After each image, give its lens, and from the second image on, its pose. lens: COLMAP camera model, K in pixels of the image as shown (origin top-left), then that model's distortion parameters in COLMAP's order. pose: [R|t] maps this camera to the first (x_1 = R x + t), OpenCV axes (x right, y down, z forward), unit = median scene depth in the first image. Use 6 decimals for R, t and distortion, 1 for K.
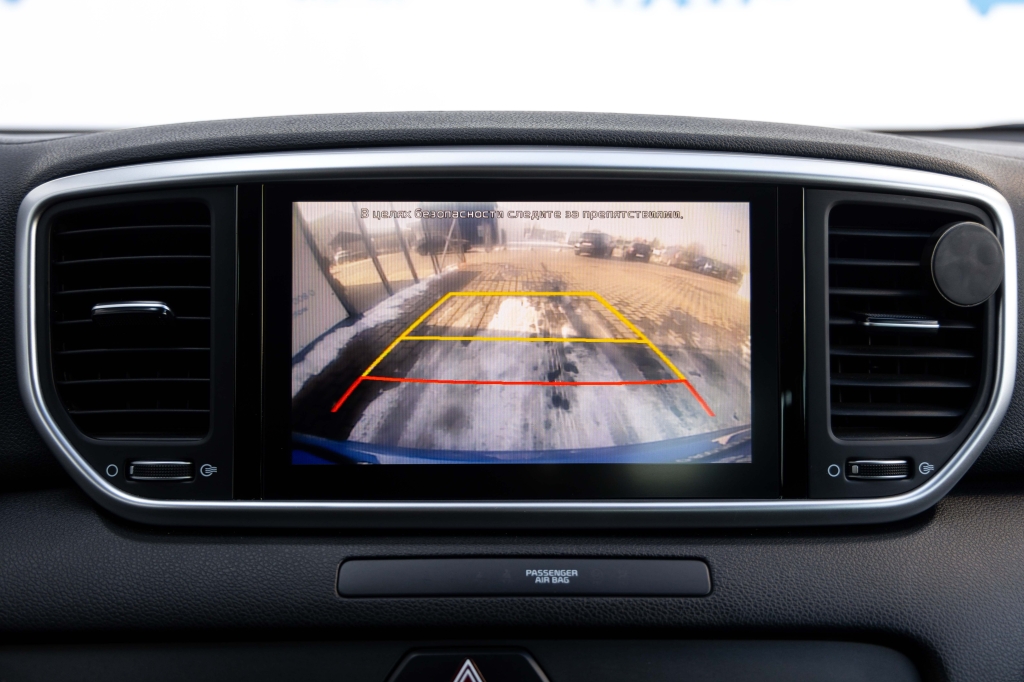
lens RADIAL K [[1034.6, 0, 522.8], [0, 1034.6, 364.7], [0, 0, 1]] dist [0.023328, 0.000000]
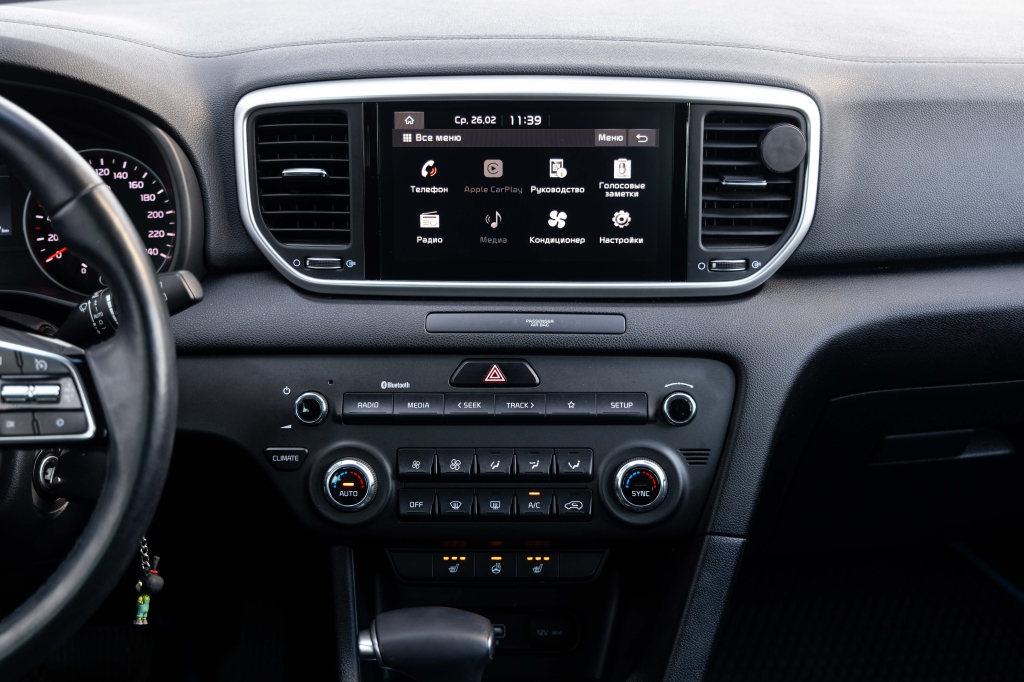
lens RADIAL K [[1466.1, 0, 503.6], [0, 1466.1, 345.1], [0, 0, 1]] dist [0.018056, 0.000000]
pose [[0.998953, 0.009882, -0.044664, 0.075845], [-0.000726, 0.979687, 0.200533, -0.265550], [0.045739, -0.200291, 0.978668, -1.481041]]
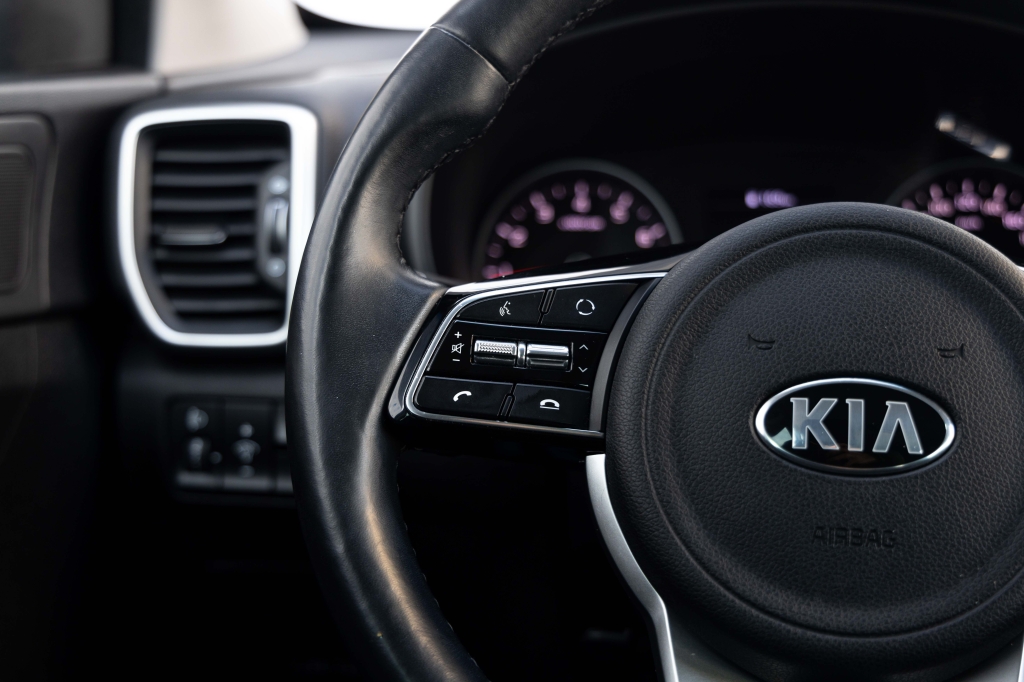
lens RADIAL K [[1466.1, 0, 513.3], [0, 1466.1, 348.3], [0, 0, 1]] dist [0.018056, 0.000000]
pose [[0.970955, 0.031737, -0.237148, -0.912405], [-0.037463, 0.999104, -0.019677, 0.223299], [0.236311, 0.027990, 0.971274, -0.809128]]
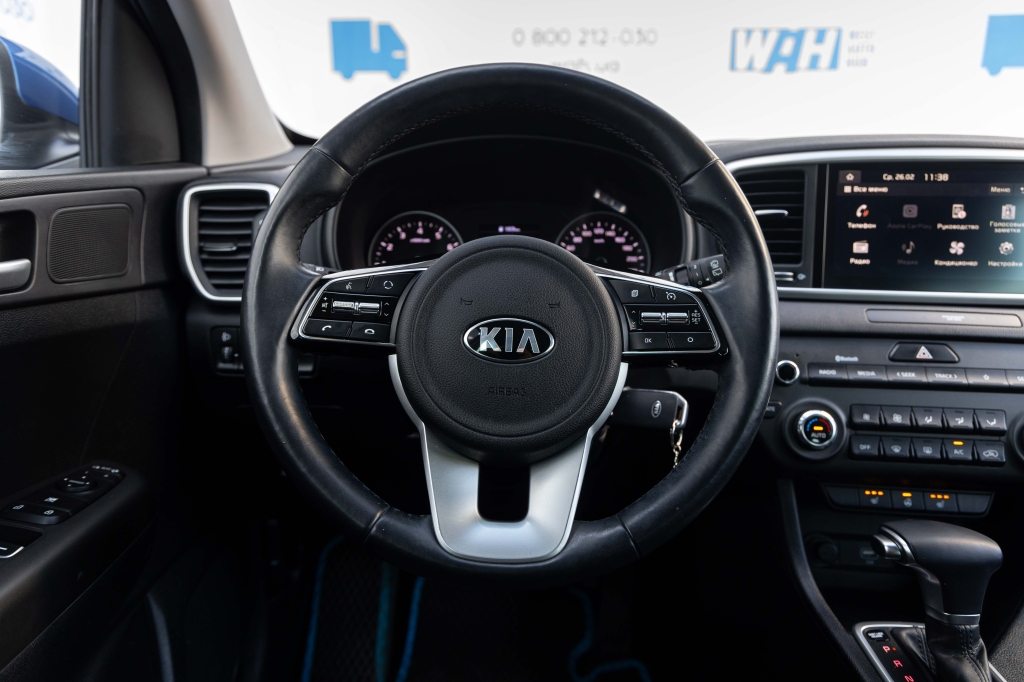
lens RADIAL K [[686.3, 0, 514.7], [0, 686.3, 341.5], [0, 0, 1]] dist [0.006344, 0.002499]
pose [[0.990251, 0.034391, -0.134982, -0.758089], [-0.028234, 0.998483, 0.047263, 0.198340], [0.136403, -0.042991, 0.989720, -0.773250]]
